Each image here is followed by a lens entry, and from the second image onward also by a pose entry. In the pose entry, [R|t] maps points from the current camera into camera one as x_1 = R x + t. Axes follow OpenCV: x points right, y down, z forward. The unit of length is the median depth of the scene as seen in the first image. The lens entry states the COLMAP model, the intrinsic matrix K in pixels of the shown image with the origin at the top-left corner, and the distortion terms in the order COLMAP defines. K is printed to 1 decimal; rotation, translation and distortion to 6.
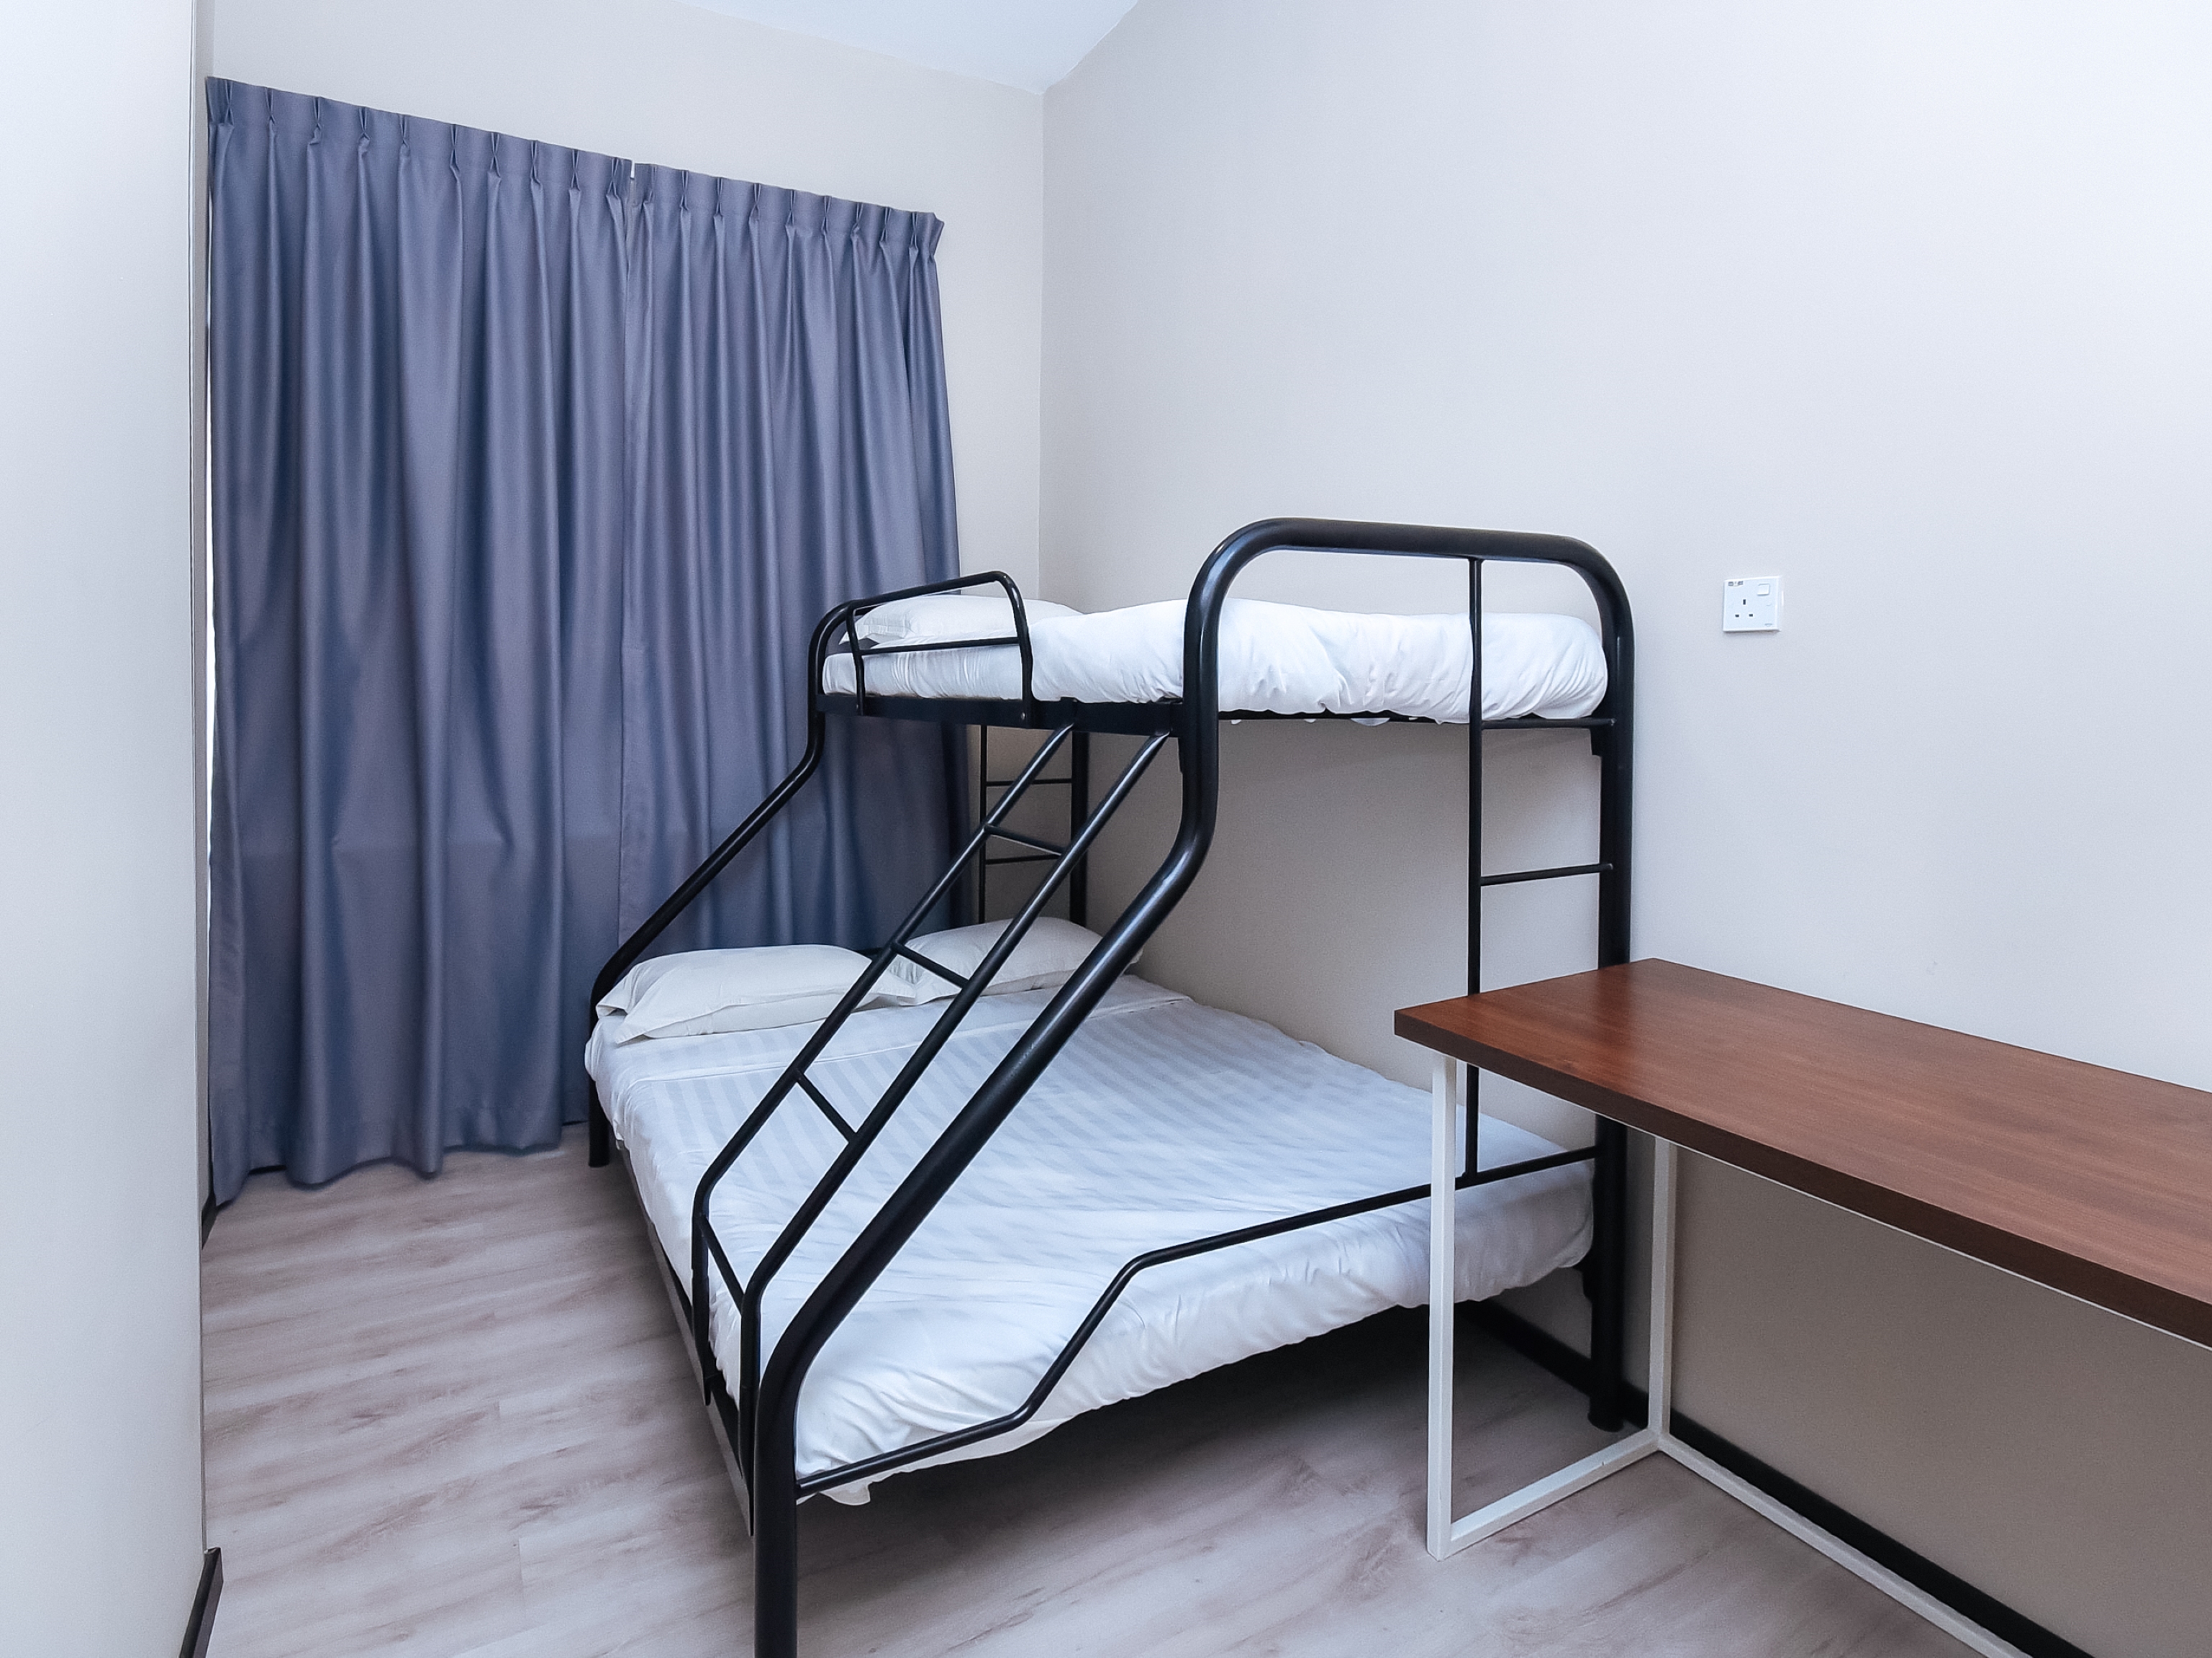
lens RADIAL K [[1086.8, 0, 1065.0], [0, 1086.8, 764.0], [0, 0, 1]] dist [0.000085, 0.000187]
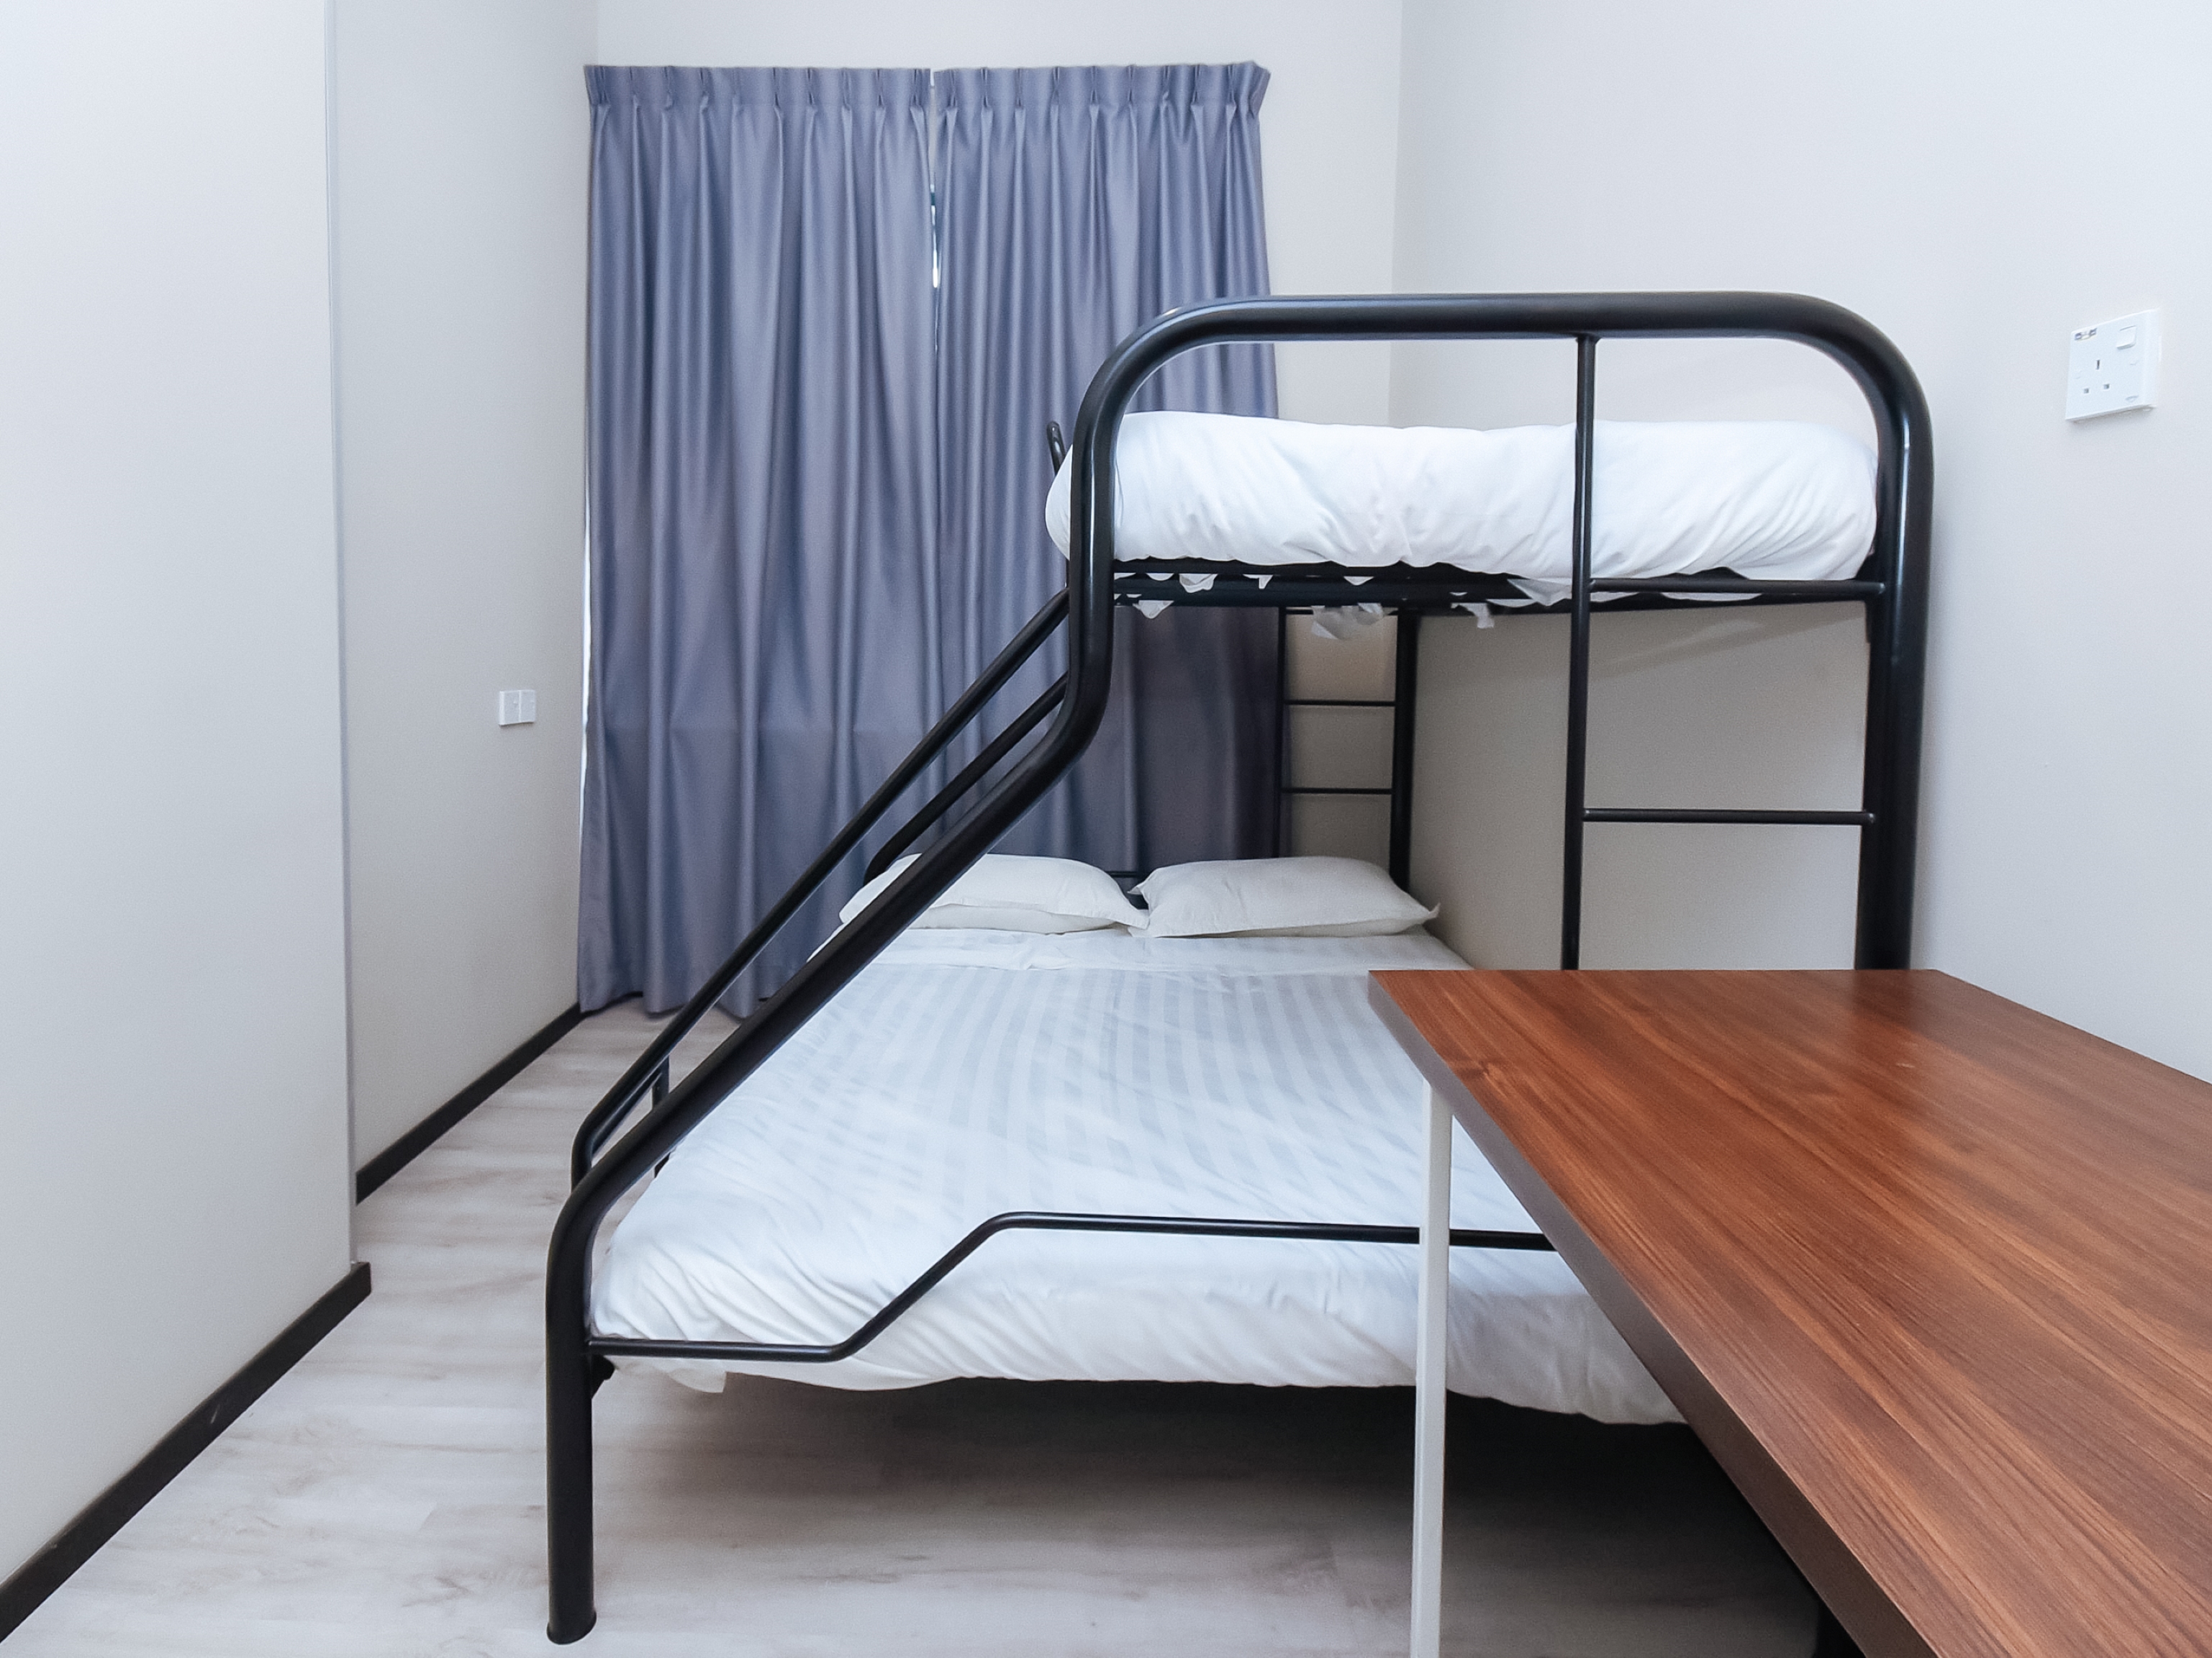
lens RADIAL K [[1122.7, 0, 1109.5], [0, 1122.7, 736.2], [0, 0, 1]] dist [-0.002861, 0.000258]
pose [[0.887397, 0.051750, -0.458092, 0.305000], [-0.042525, 0.998632, 0.030437, 0.034824], [0.459040, -0.007530, 0.888384, 0.161957]]
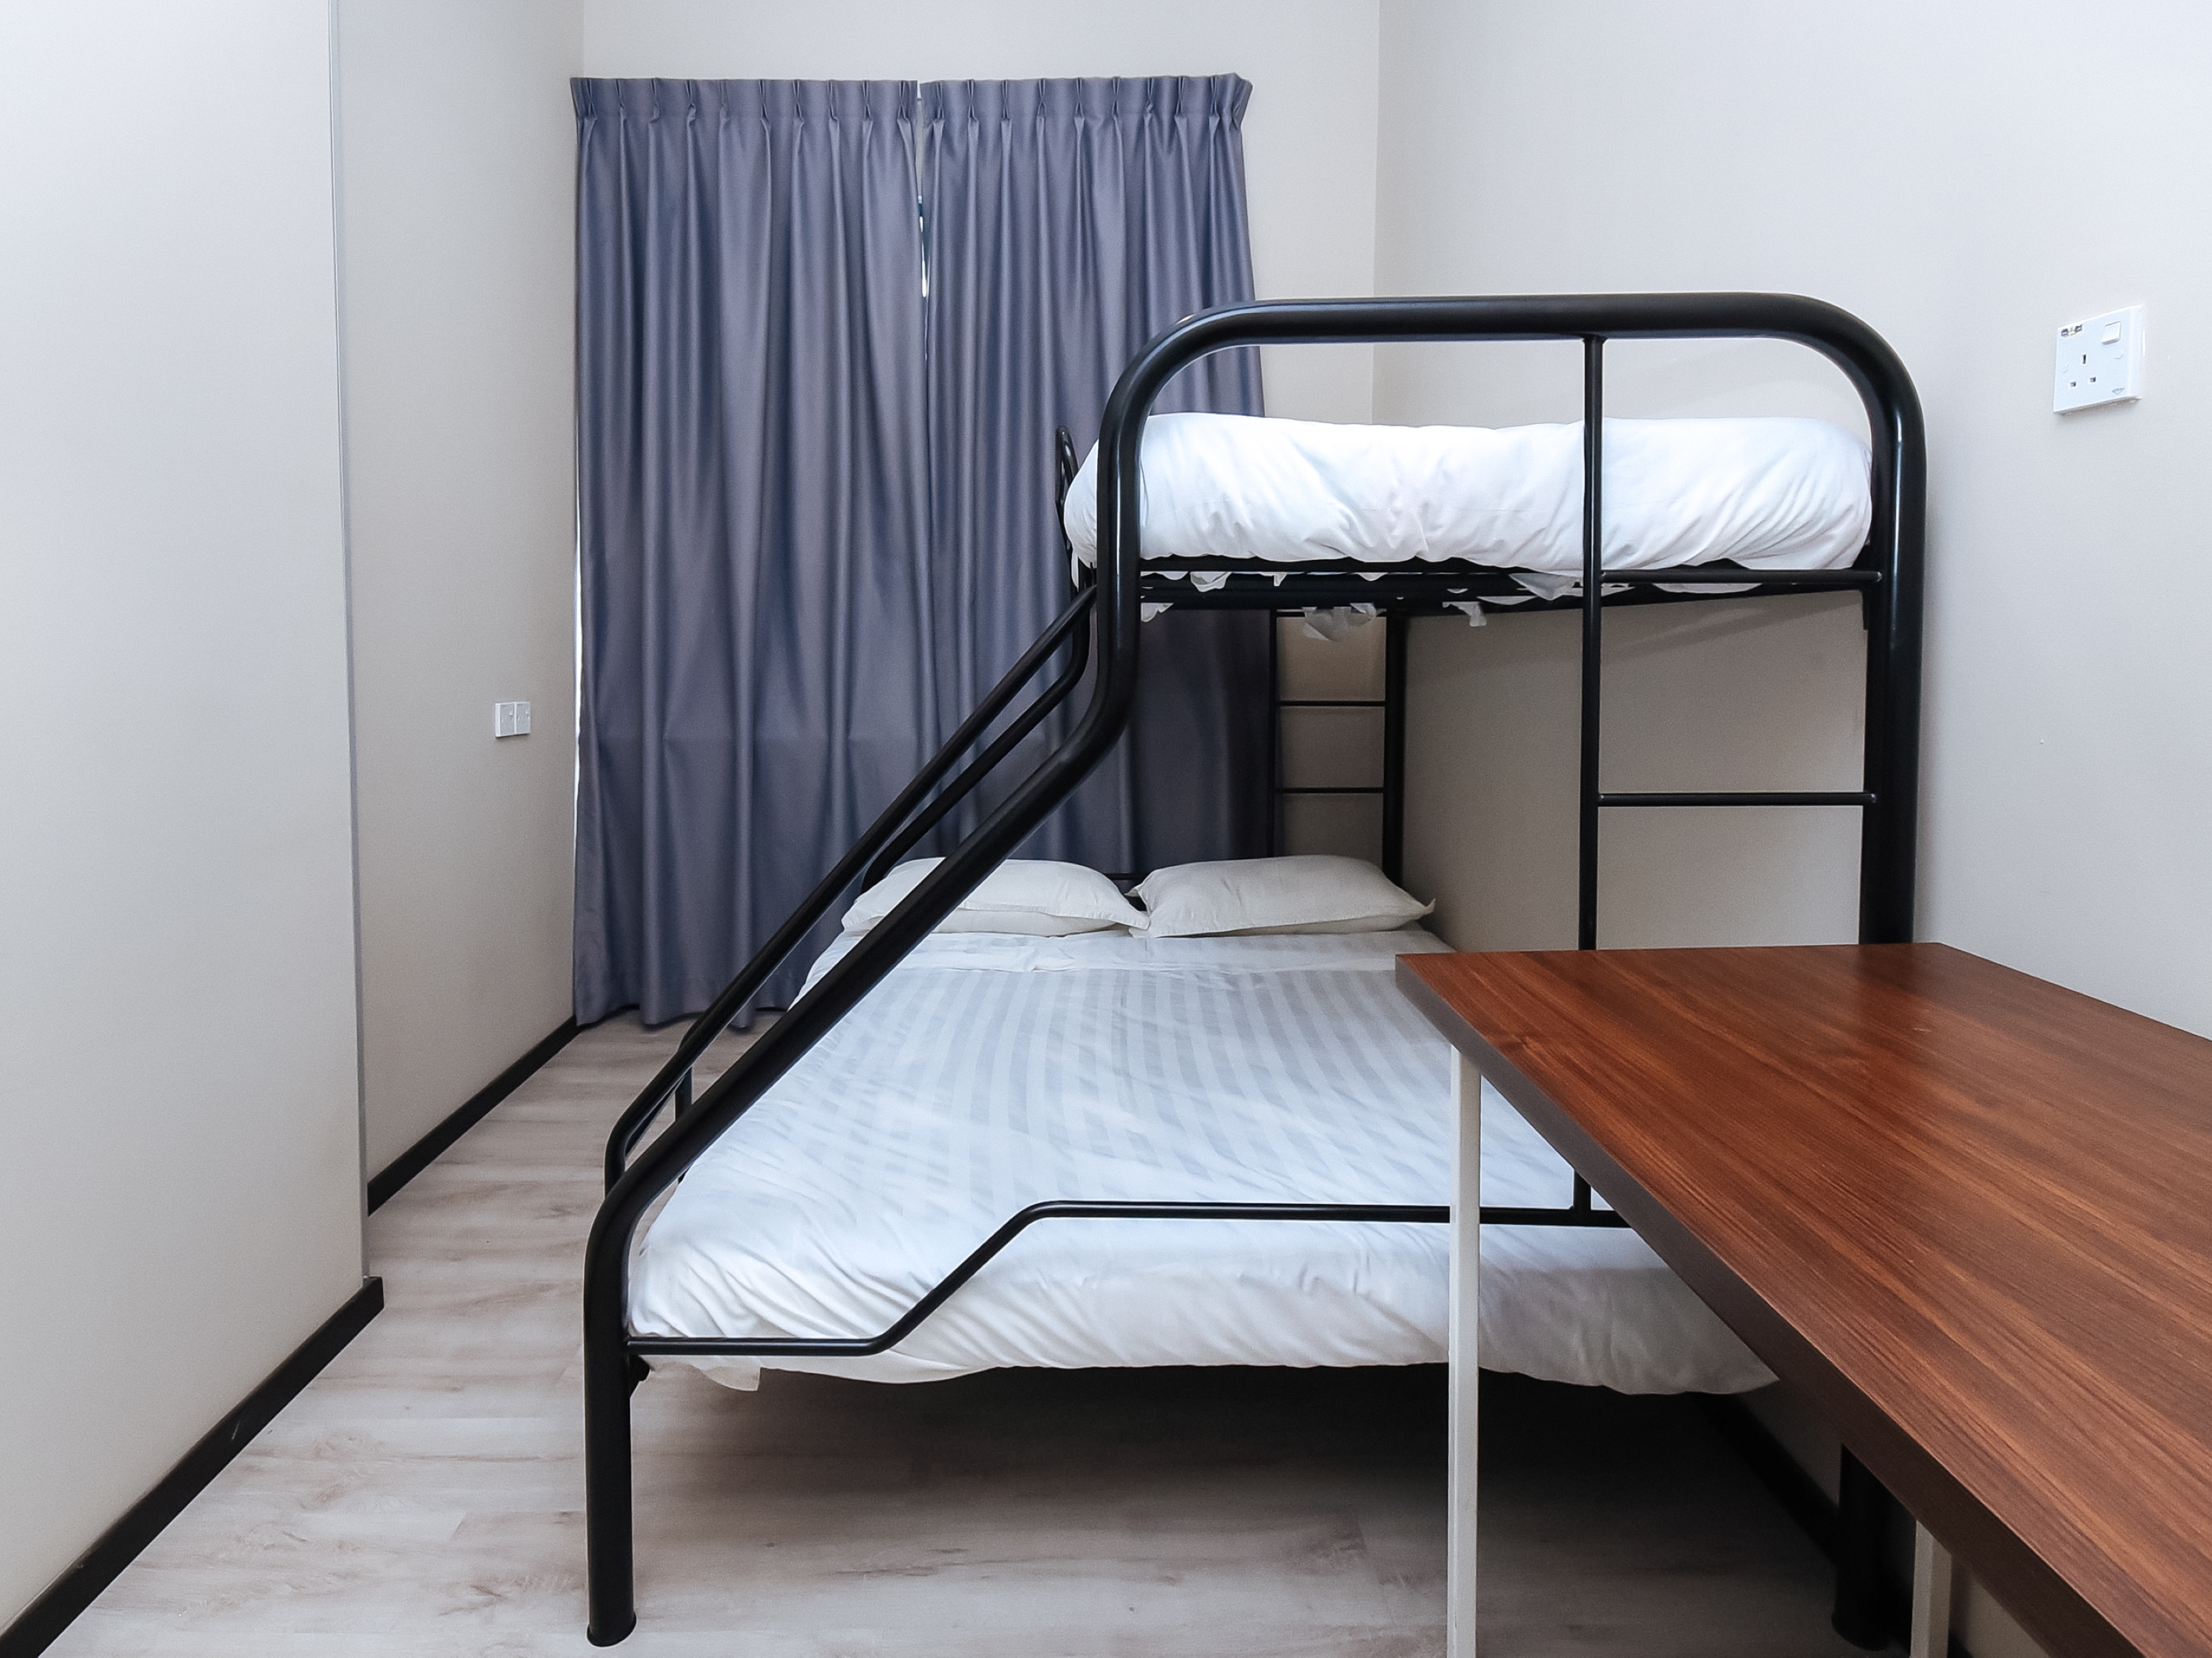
lens RADIAL K [[1122.7, 0, 1109.5], [0, 1122.7, 736.2], [0, 0, 1]] dist [-0.002861, 0.000258]
pose [[0.898977, 0.034114, -0.436666, 0.287718], [-0.027659, 0.999394, 0.021136, 0.042035], [0.437122, -0.006923, 0.899376, 0.141984]]
